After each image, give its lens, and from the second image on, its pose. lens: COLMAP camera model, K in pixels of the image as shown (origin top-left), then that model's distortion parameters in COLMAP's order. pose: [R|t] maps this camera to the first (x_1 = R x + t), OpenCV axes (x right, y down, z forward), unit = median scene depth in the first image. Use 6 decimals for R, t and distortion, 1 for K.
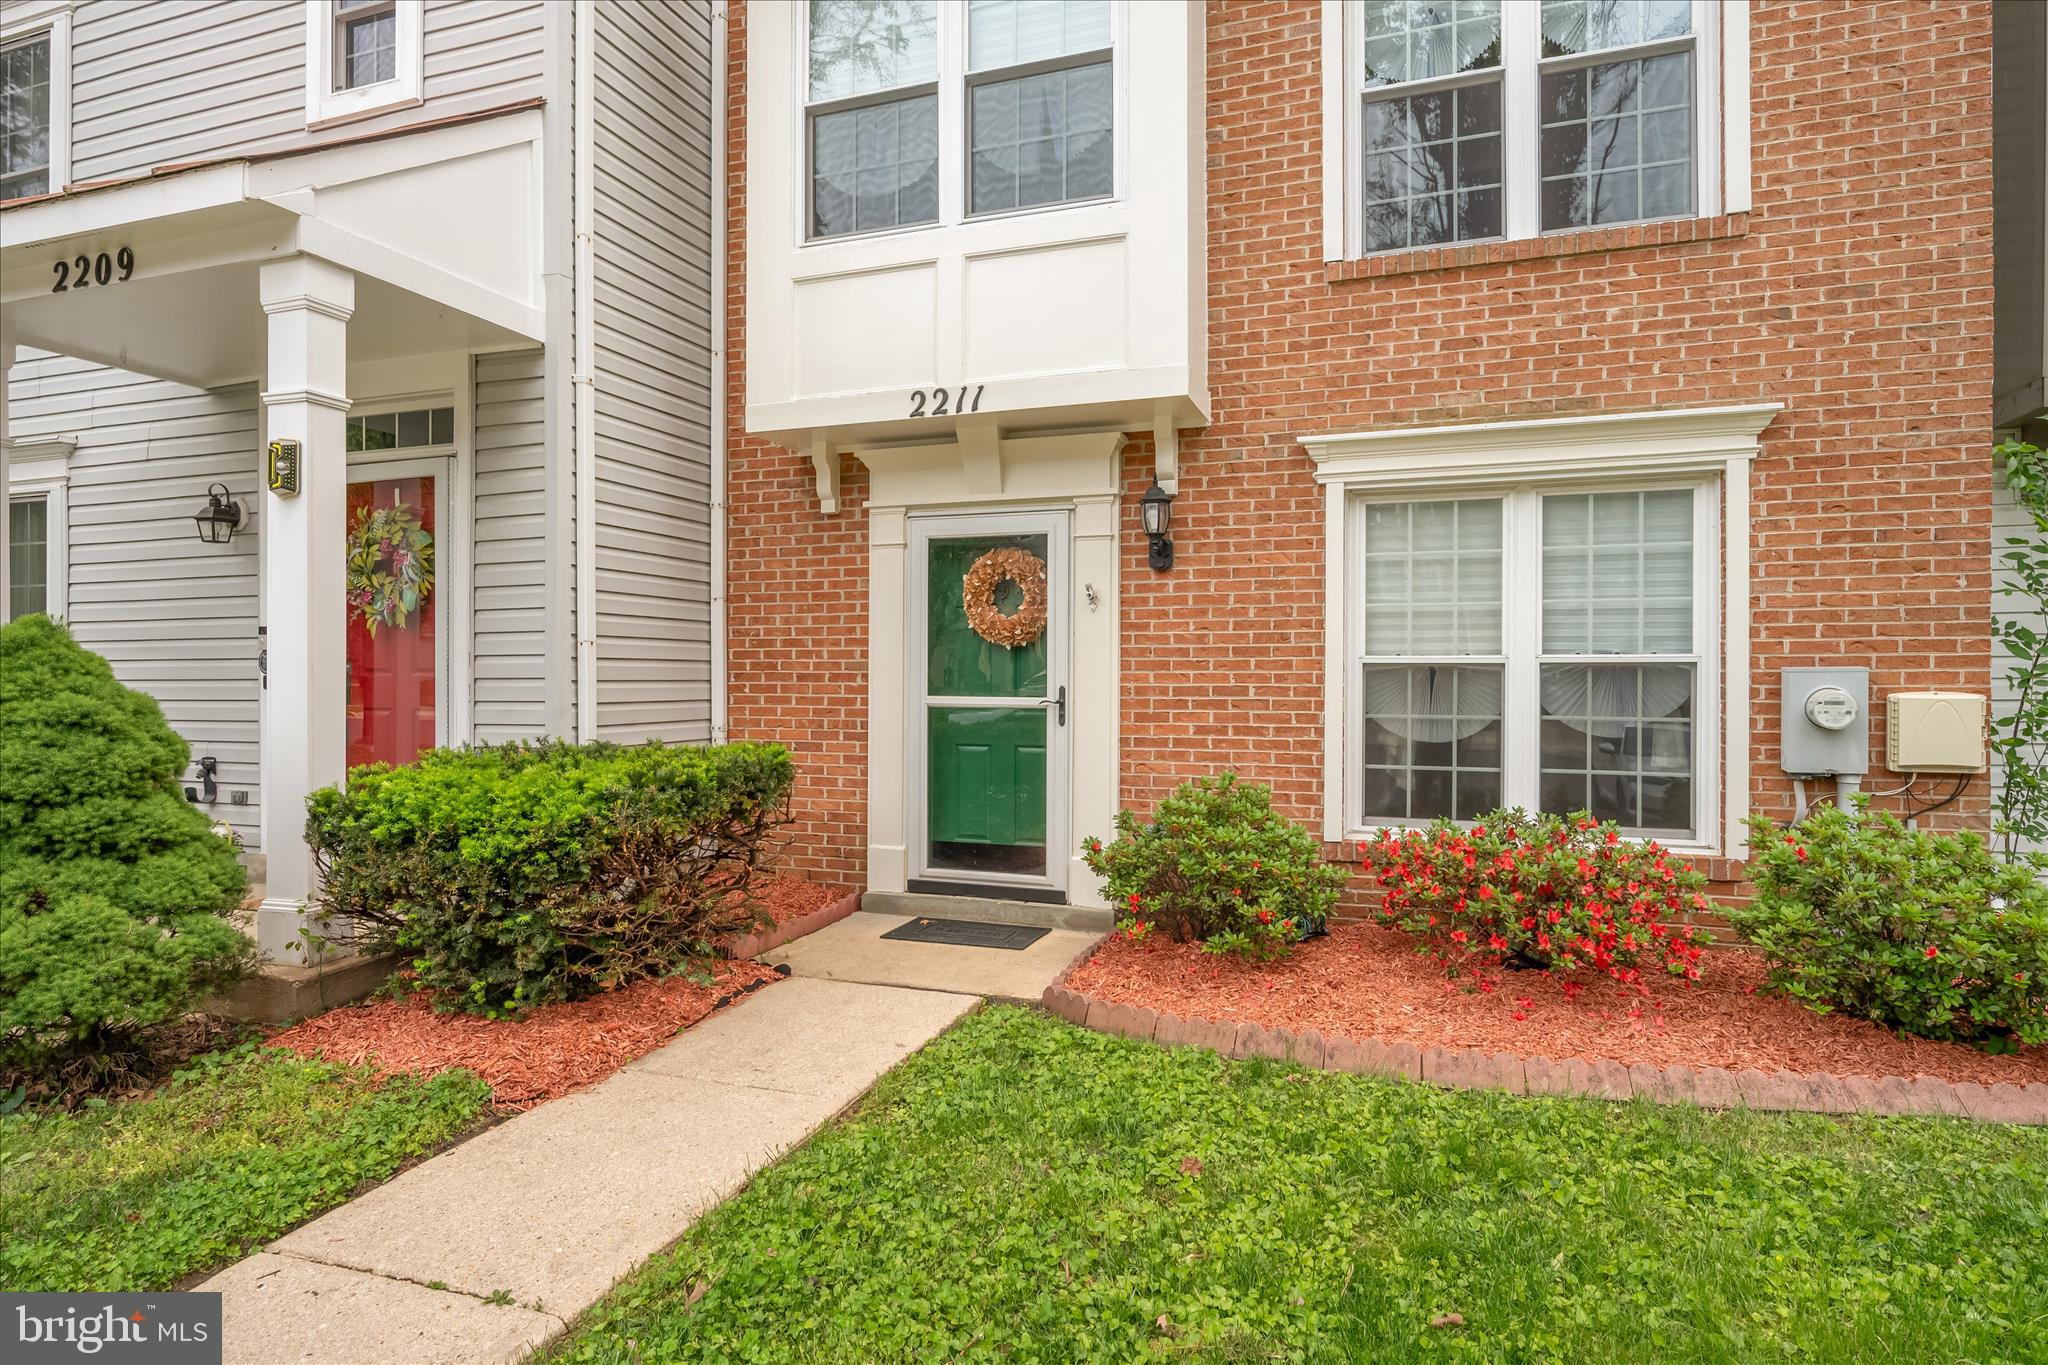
lens RADIAL K [[1067.0, 0, 1070.3], [0, 1067.0, 682.4], [0, 0, 1]] dist [0.003406, -0.002150]
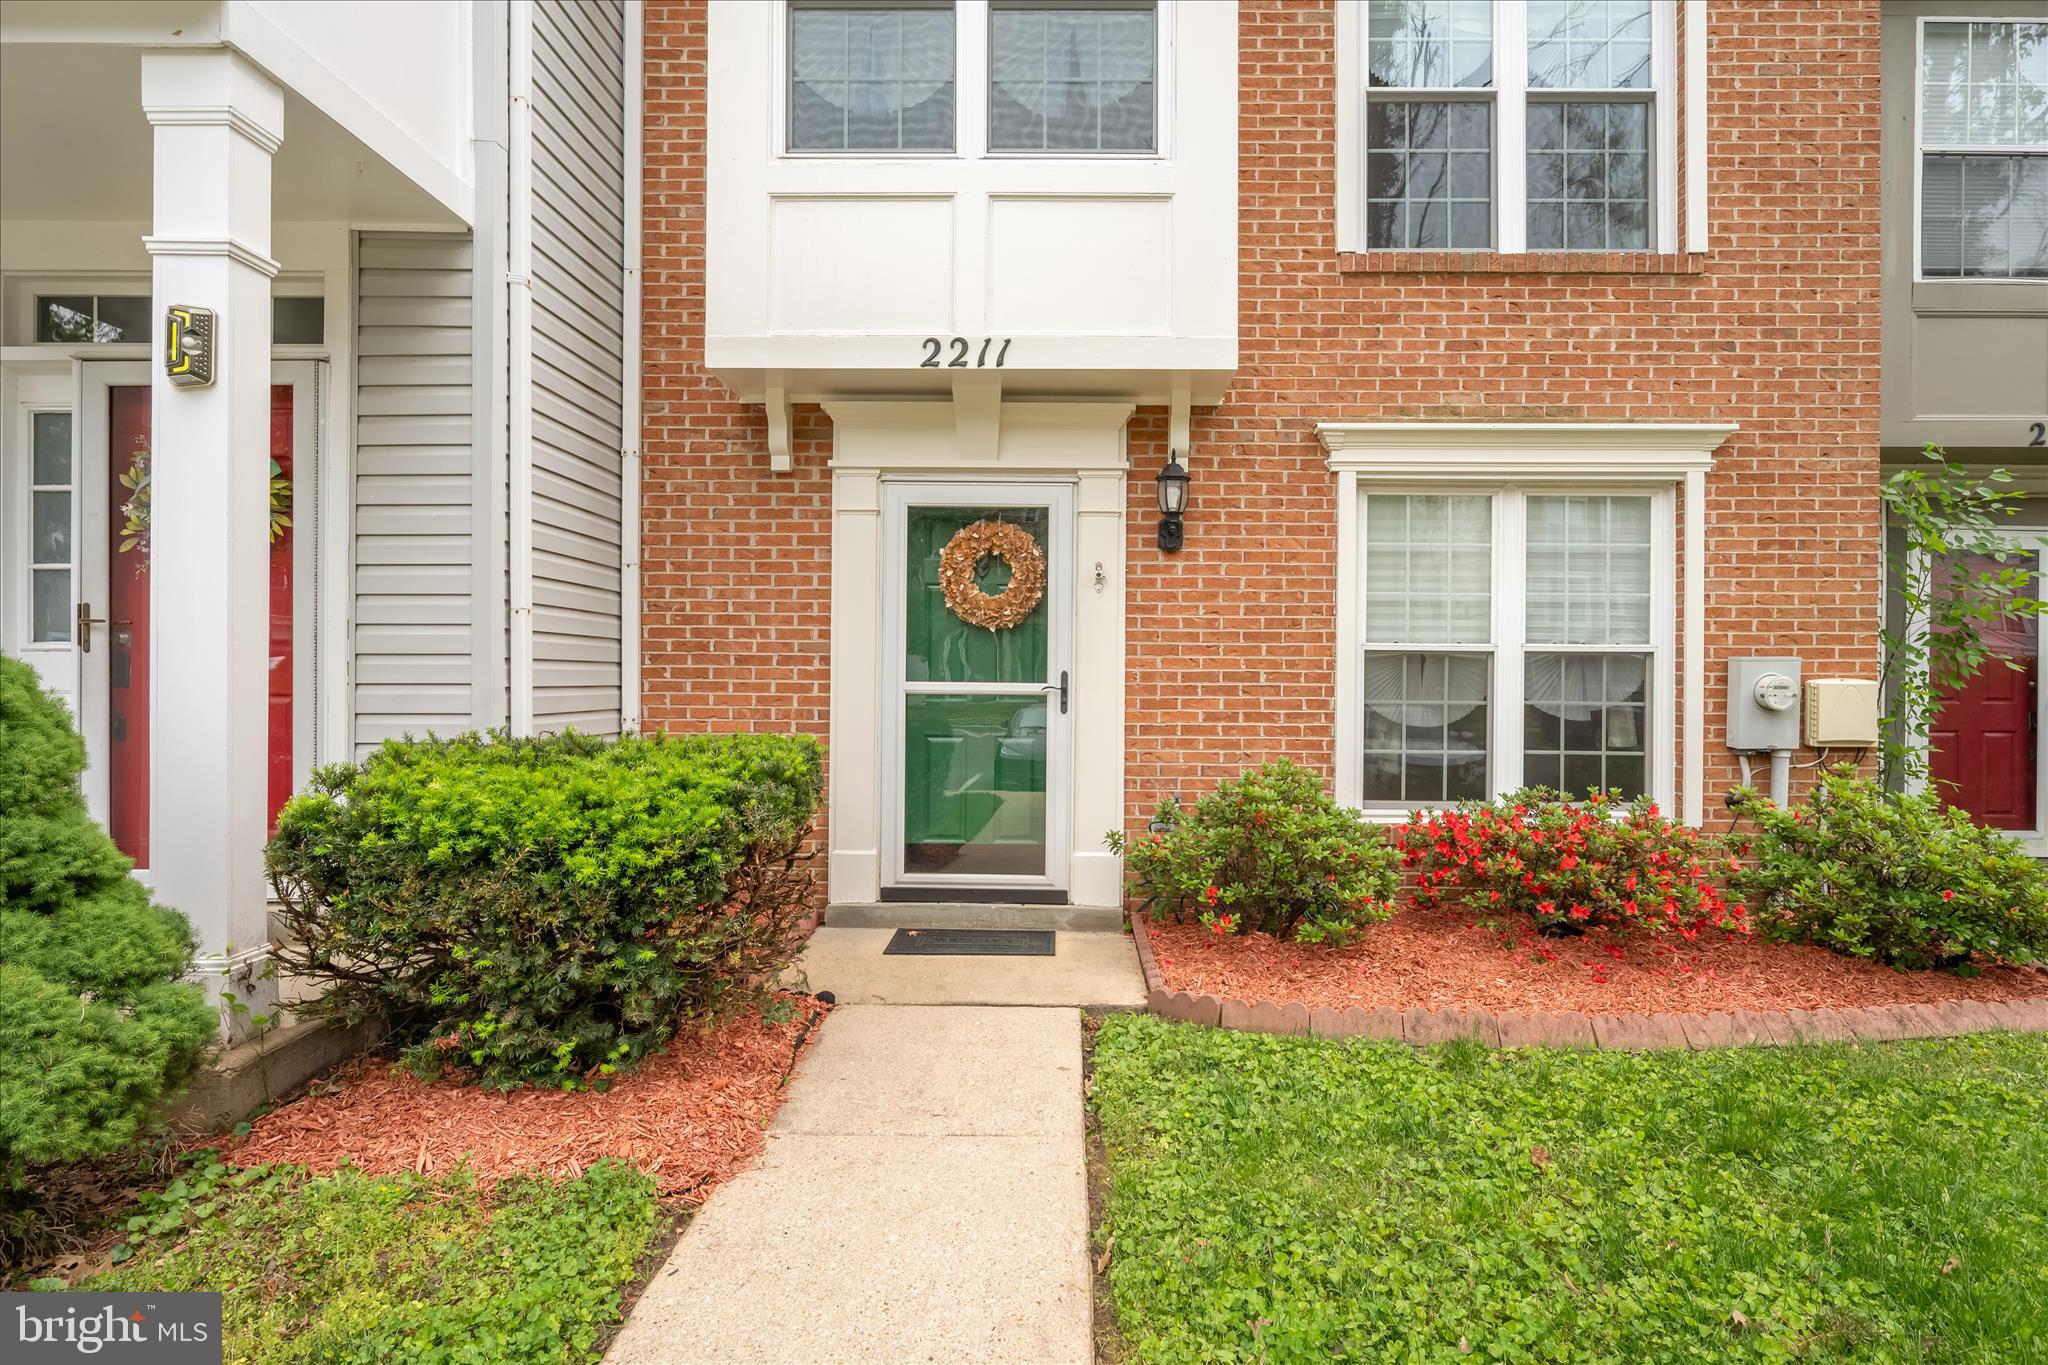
lens RADIAL K [[1067.0, 0, 1041.0], [0, 1067.0, 687.5], [0, 0, 1]] dist [0.003406, -0.002150]
pose [[0.951408, 0.003450, 0.307914, -0.347768], [-0.004458, 0.999987, 0.002571, 0.017226], [-0.307901, -0.003818, 0.951411, 0.128105]]
